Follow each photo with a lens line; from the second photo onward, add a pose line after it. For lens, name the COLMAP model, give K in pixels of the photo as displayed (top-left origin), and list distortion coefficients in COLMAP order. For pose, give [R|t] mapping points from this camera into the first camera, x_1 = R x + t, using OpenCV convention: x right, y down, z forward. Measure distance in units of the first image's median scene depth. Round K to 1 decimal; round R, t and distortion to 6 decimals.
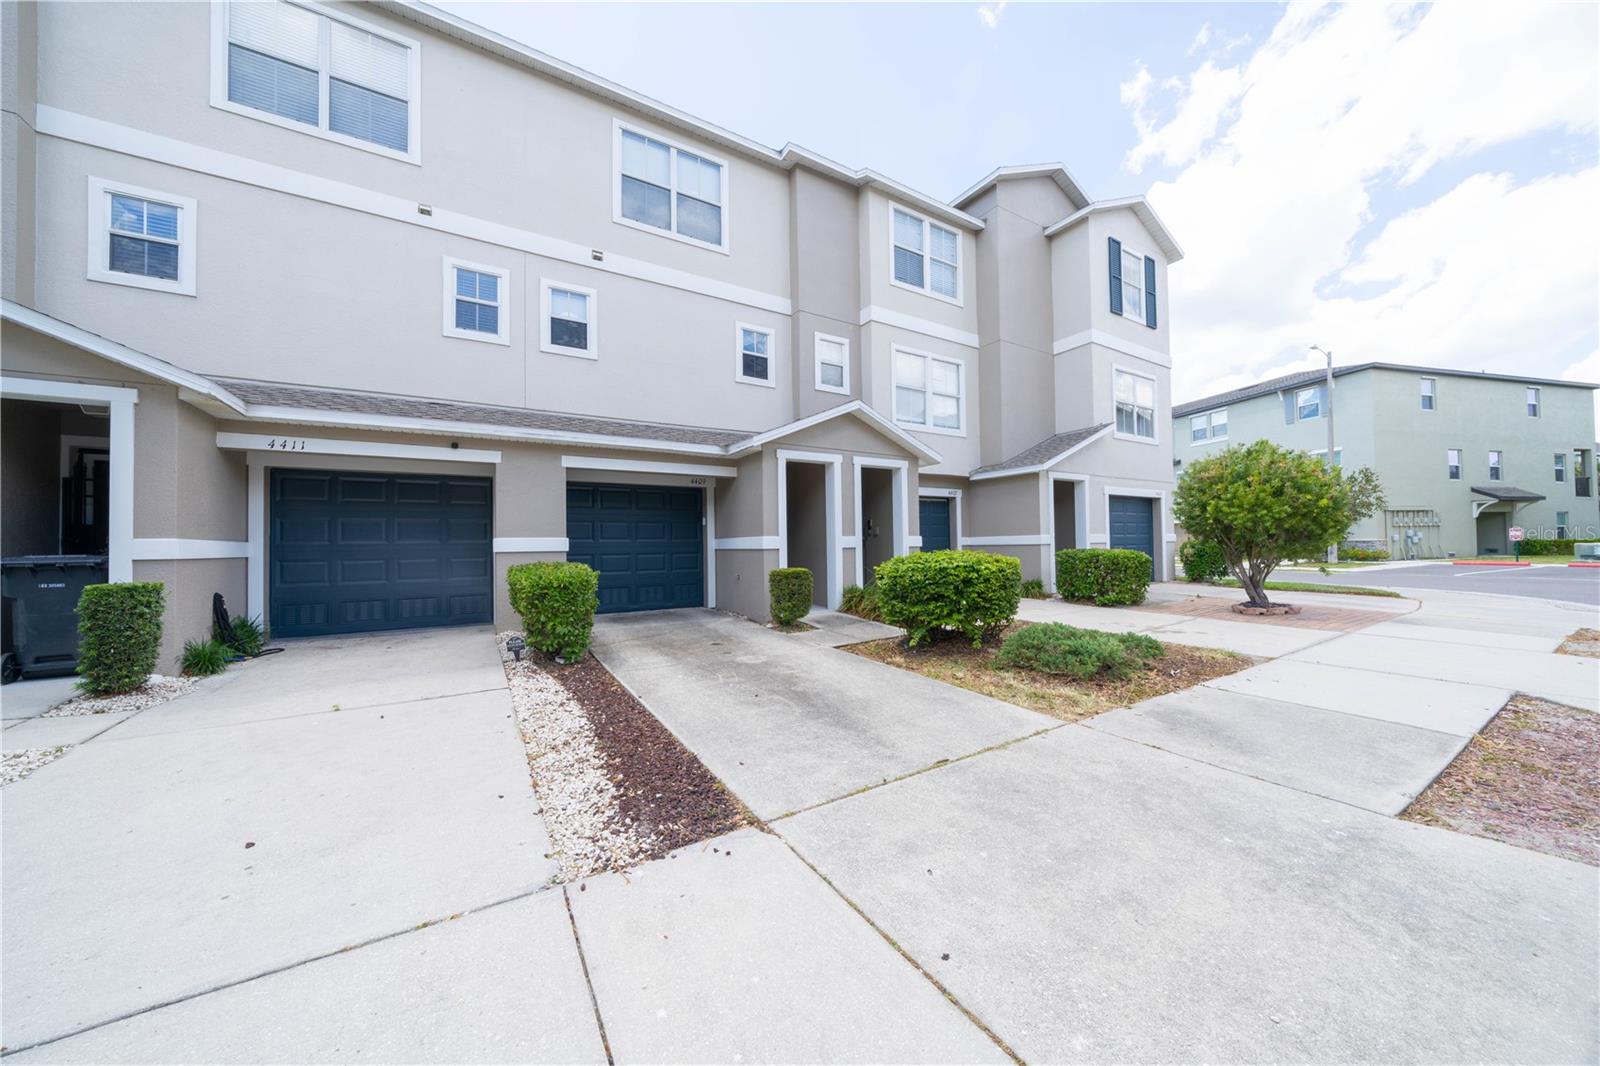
lens RADIAL K [[541.3, 0, 800.0], [0, 541.3, 533.0], [0, 0, 1]] dist [-0.001080, -0.000117]
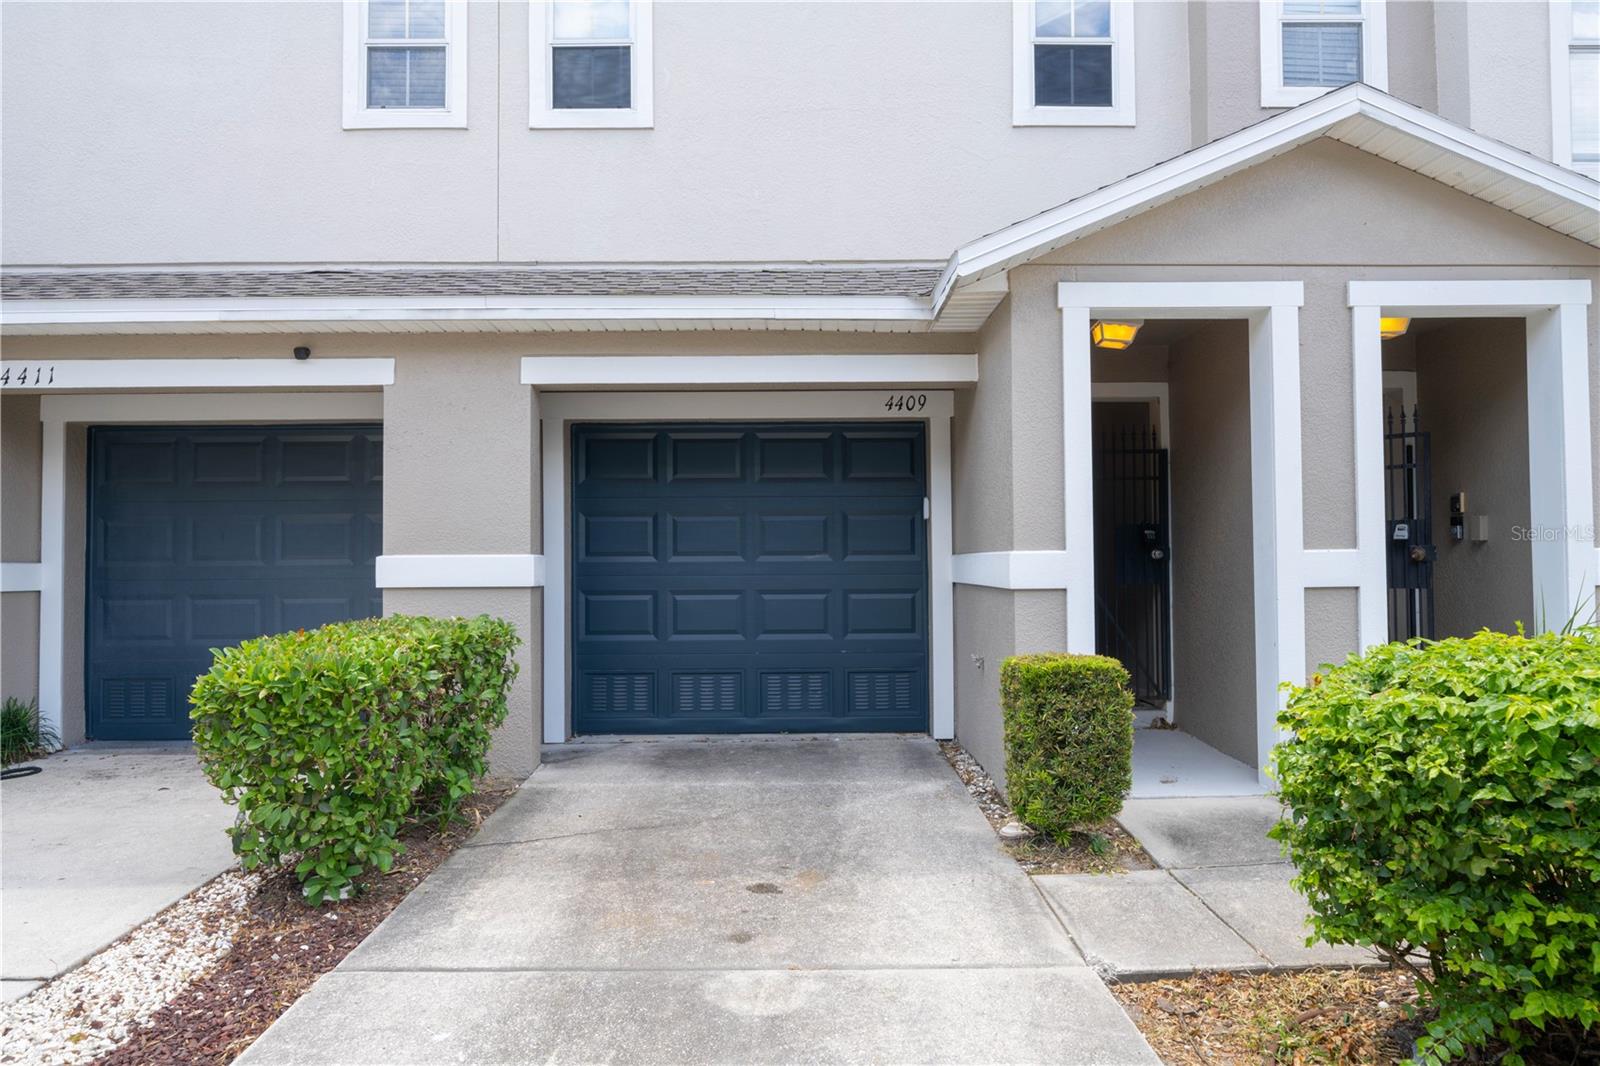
lens RADIAL K [[1067.2, 0, 800.0], [0, 1067.2, 533.0], [0, 0, 1]] dist [-0.006987, 0.002520]
pose [[0.859172, -0.007933, -0.511625, 0.150618], [0.007507, 0.999968, -0.002899, -0.003515], [0.511632, -0.001350, 0.859204, 0.370252]]
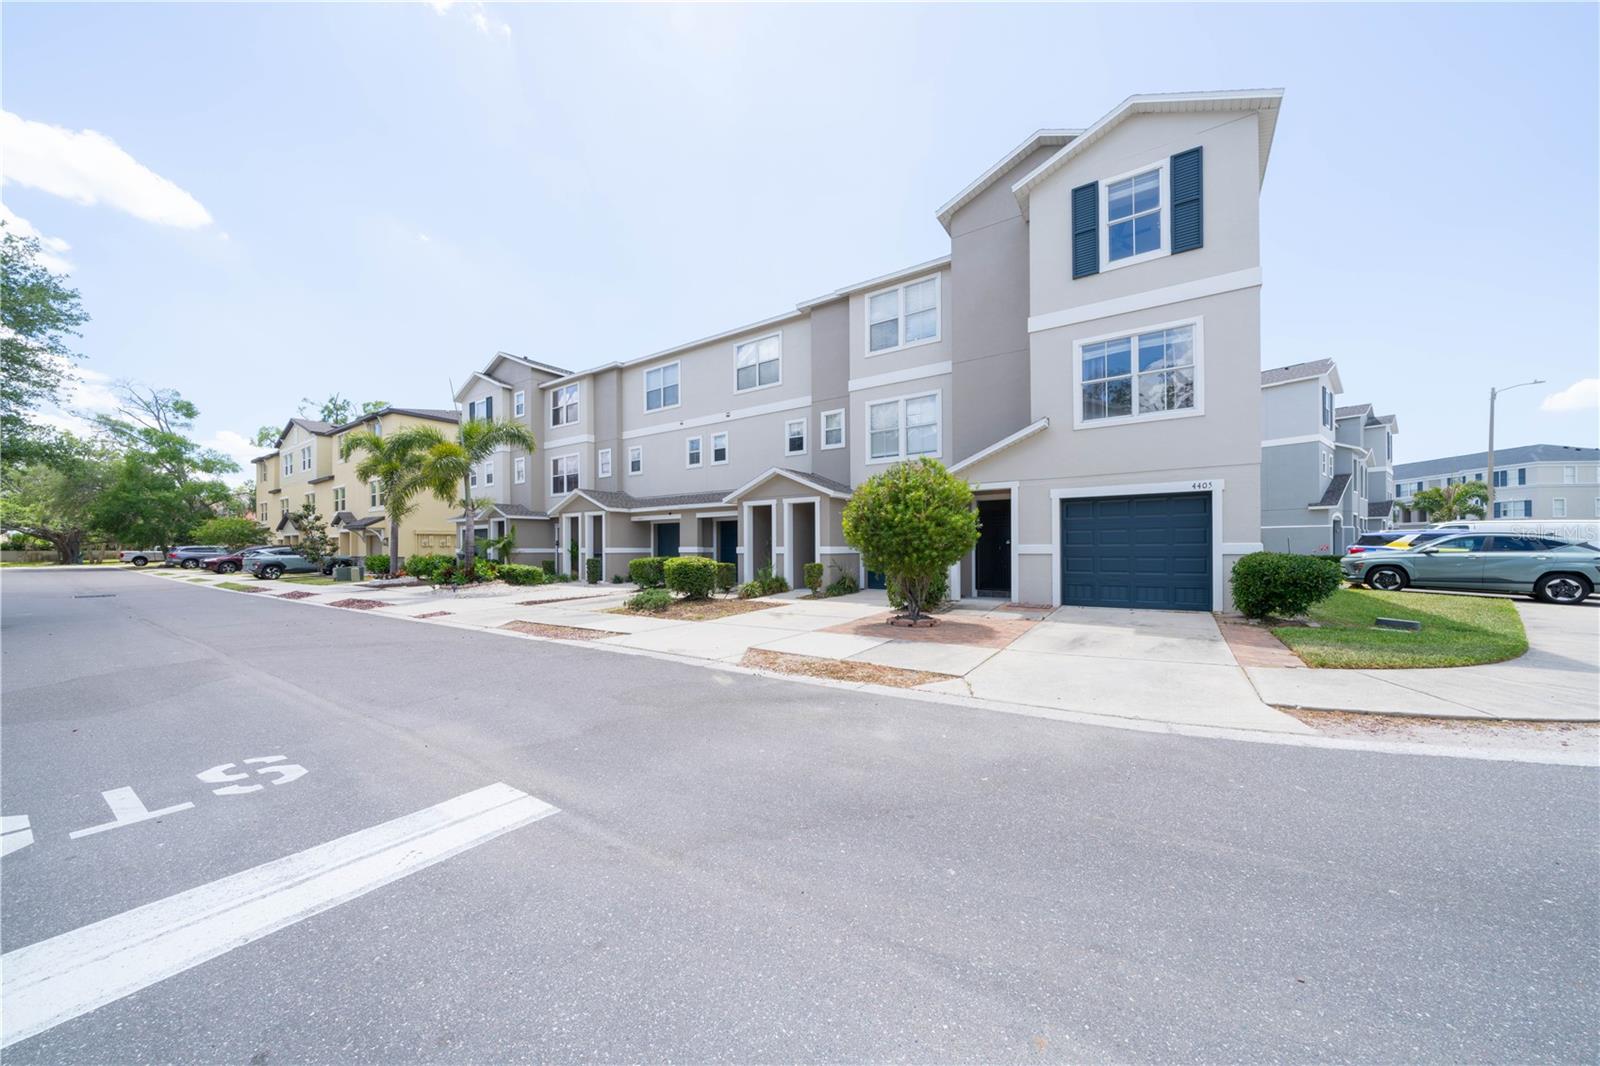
lens RADIAL K [[541.3, 0, 800.0], [0, 541.3, 533.0], [0, 0, 1]] dist [-0.001080, -0.000117]
pose [[0.394904, -0.012543, -0.918637, 1.797787], [0.015312, 0.999858, -0.007070, -0.027761], [0.918595, -0.011274, 0.395040, 0.434758]]
